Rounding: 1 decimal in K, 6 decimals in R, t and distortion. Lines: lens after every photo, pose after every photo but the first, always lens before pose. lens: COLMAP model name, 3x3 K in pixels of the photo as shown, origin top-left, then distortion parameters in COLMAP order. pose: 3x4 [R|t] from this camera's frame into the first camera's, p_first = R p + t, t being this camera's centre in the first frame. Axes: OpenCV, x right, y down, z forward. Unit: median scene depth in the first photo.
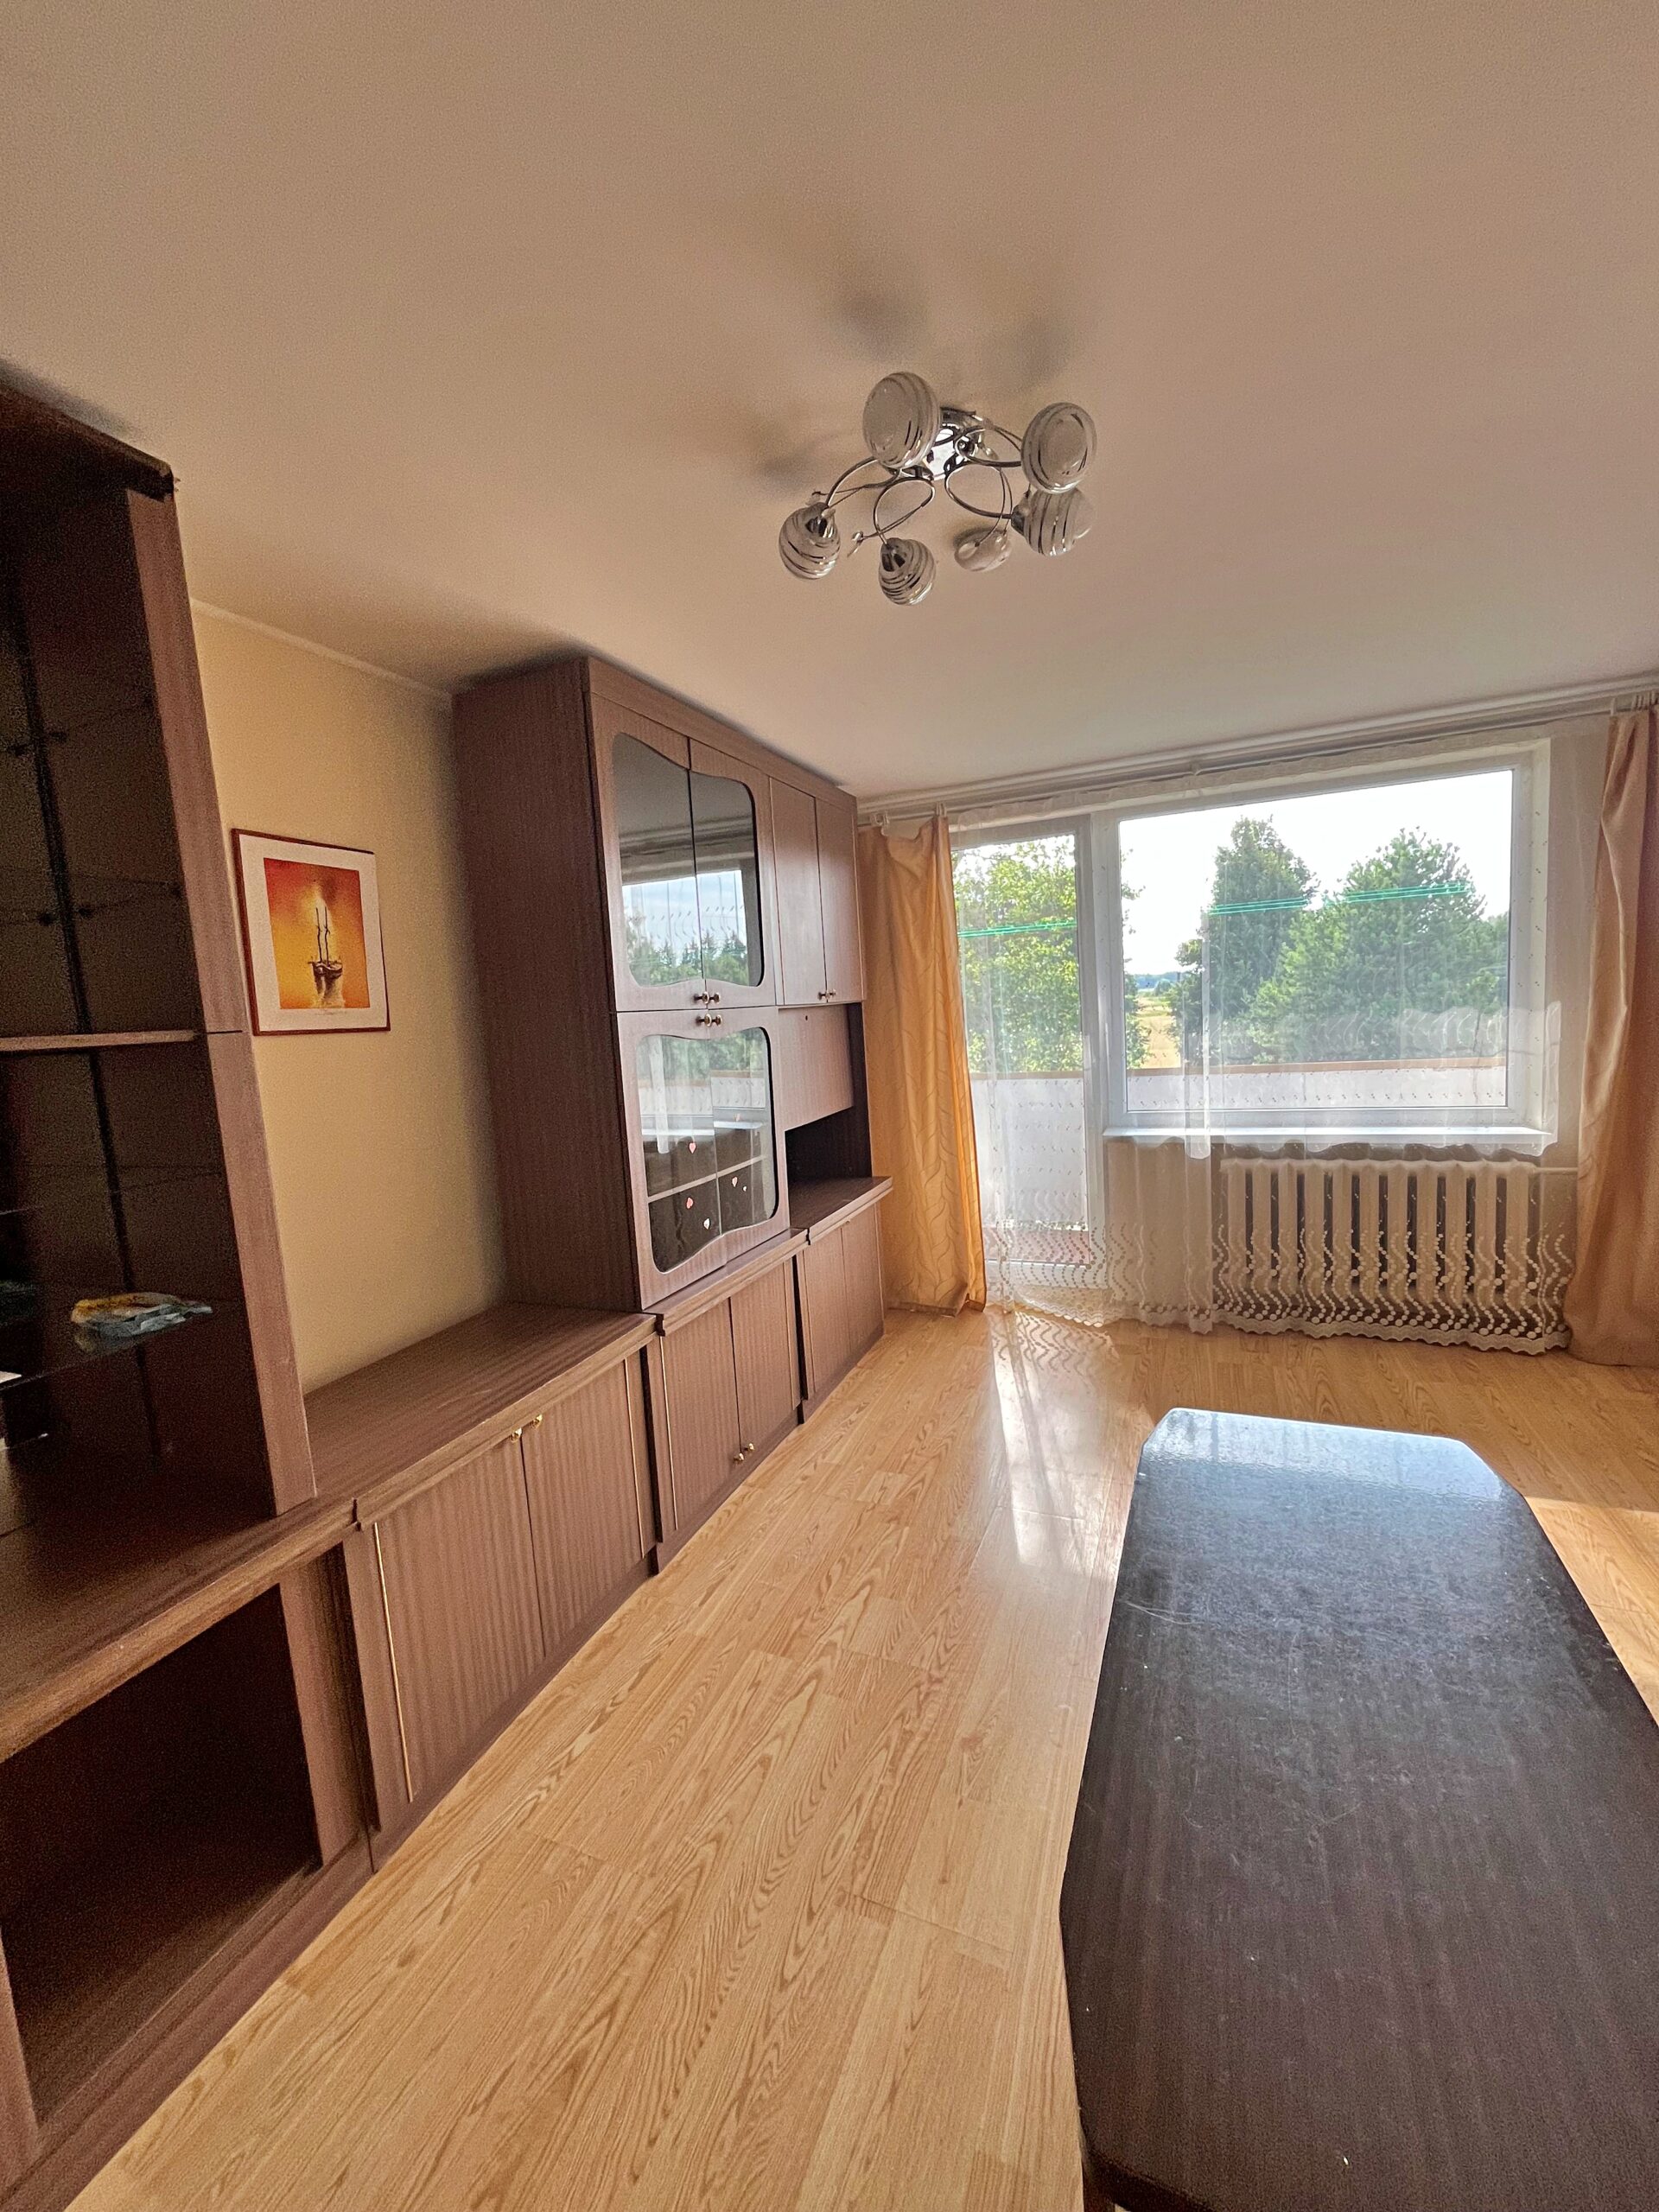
lens RADIAL K [[894.9, 0, 829.5], [0, 894.9, 1106.0], [0, 0, 1]] dist [-0.007393, 0.000158]
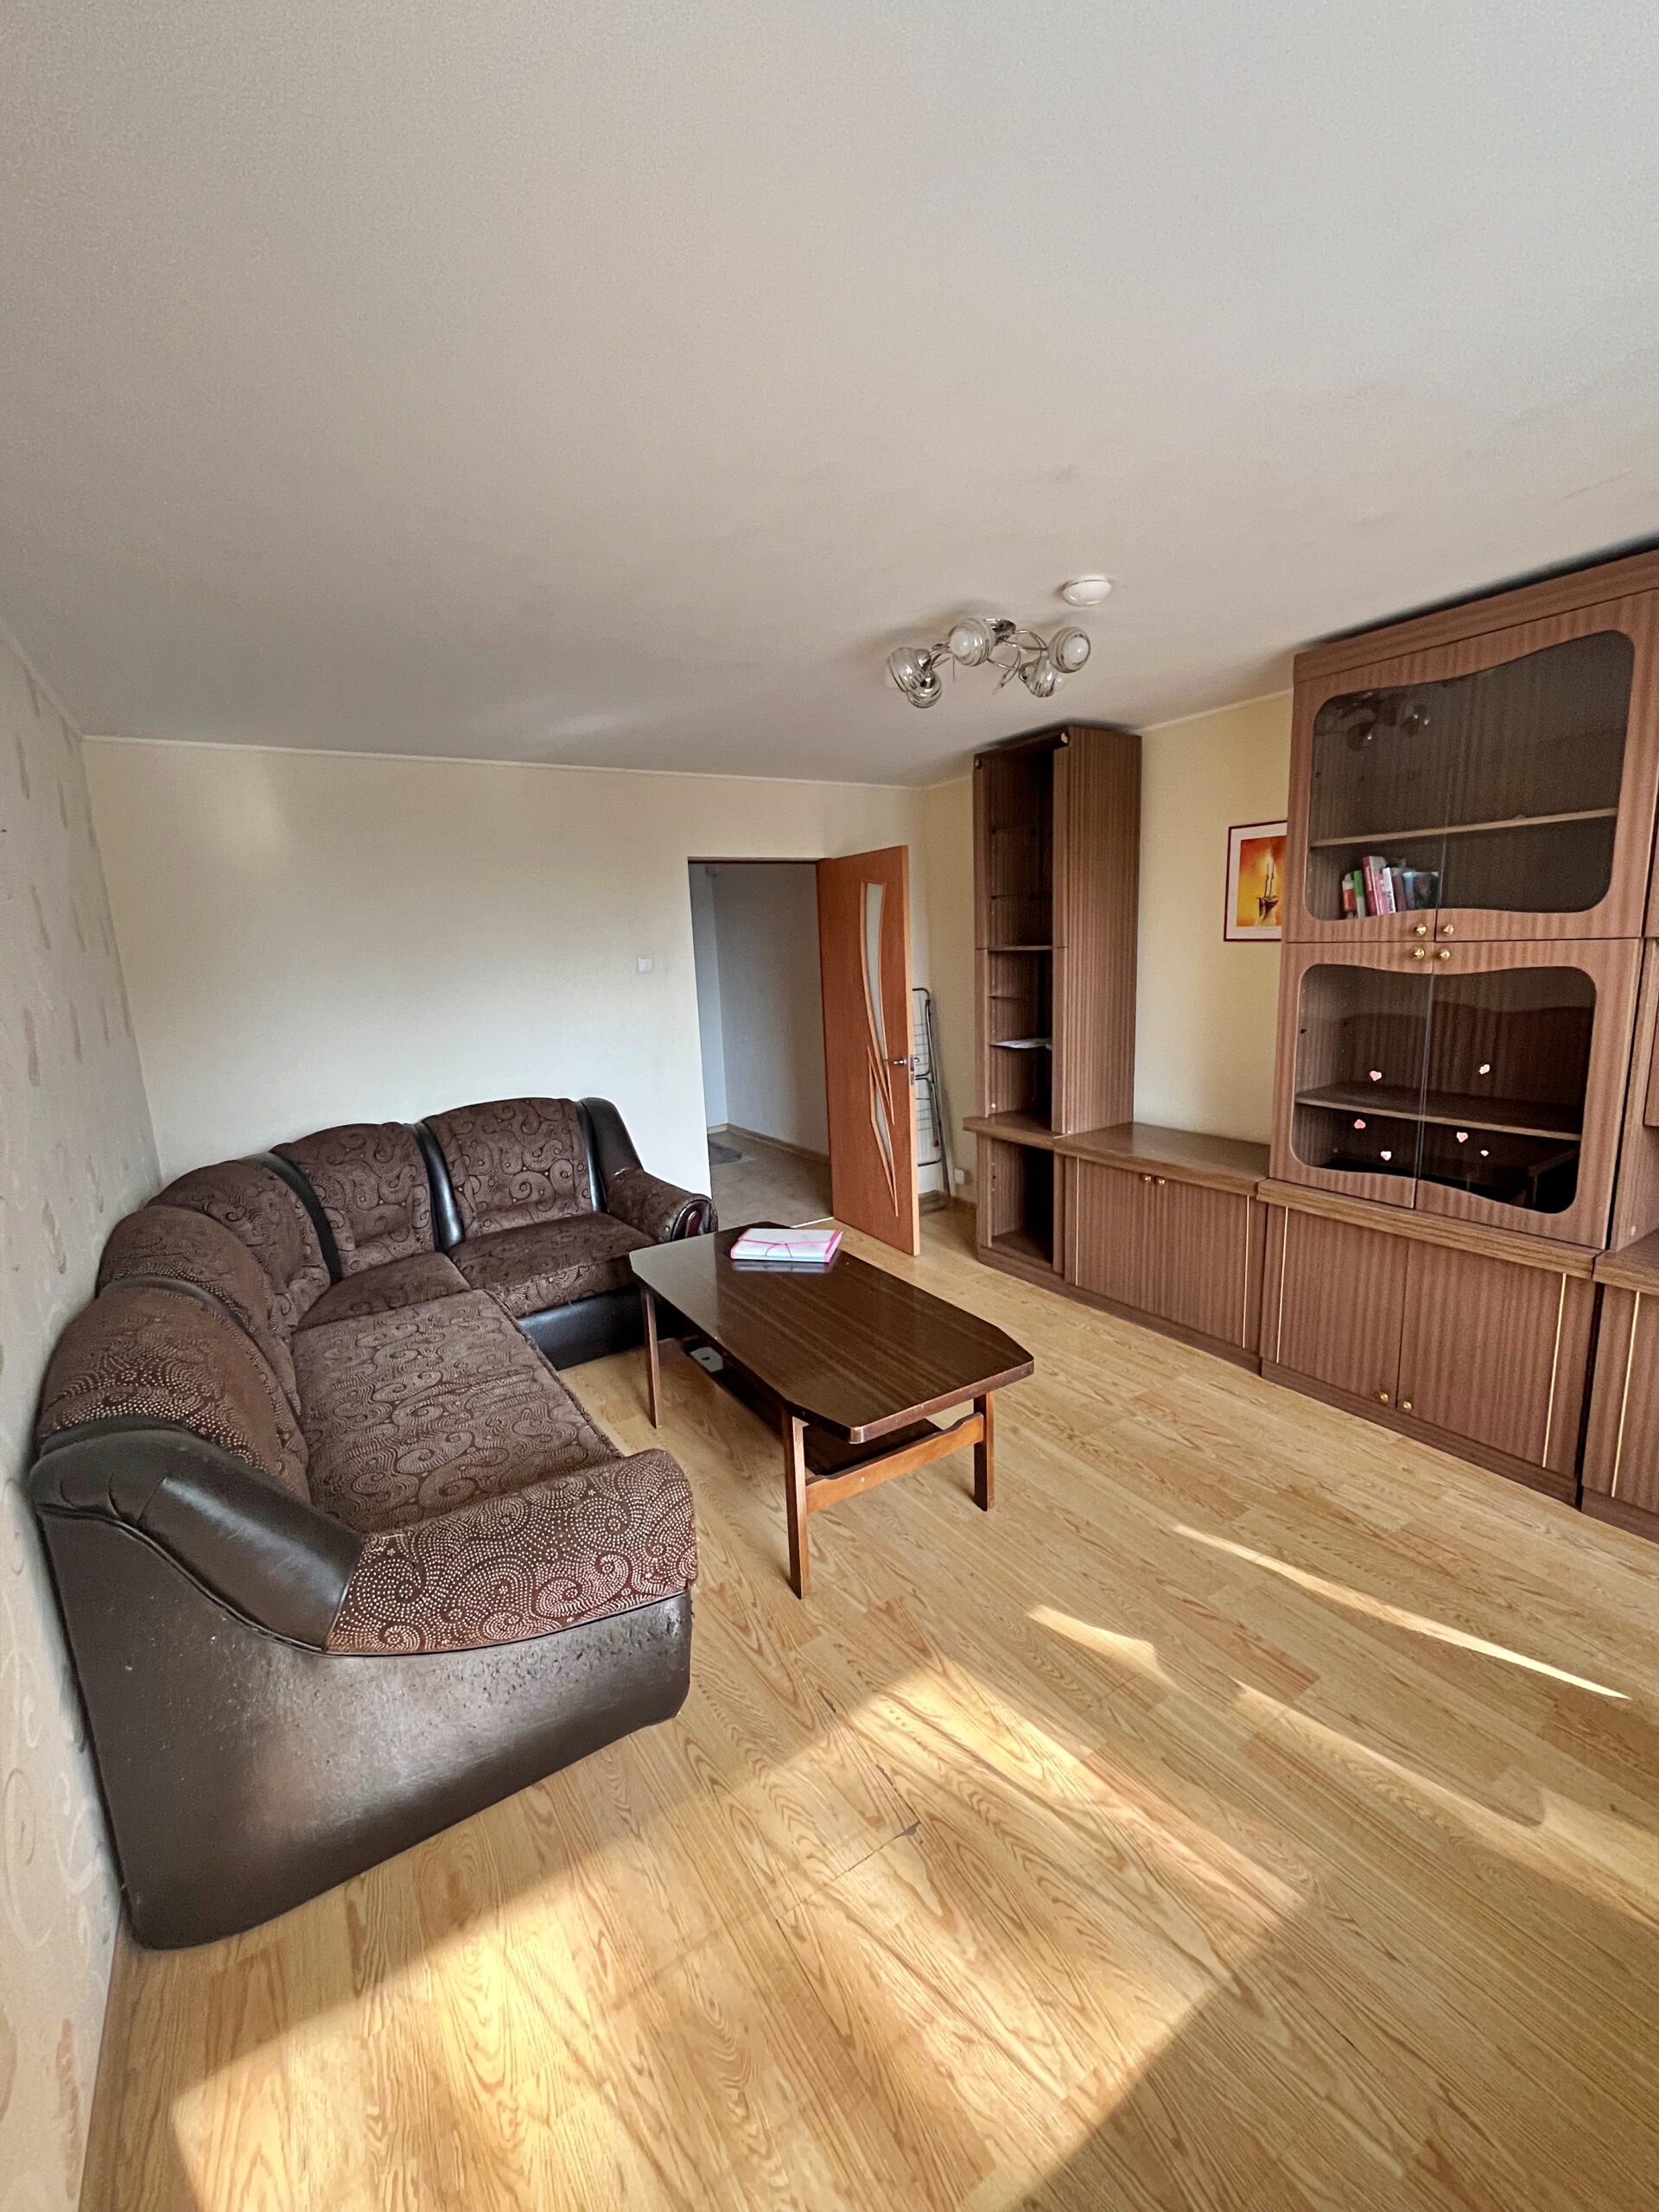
lens RADIAL K [[894.9, 0, 829.5], [0, 894.9, 1106.0], [0, 0, 1]] dist [-0.007393, 0.000158]
pose [[-0.556058, 0.239359, -0.795932, 1.286217], [-0.014399, 0.954716, 0.297170, -0.272904], [0.831019, 0.176704, -0.527431, 1.274760]]
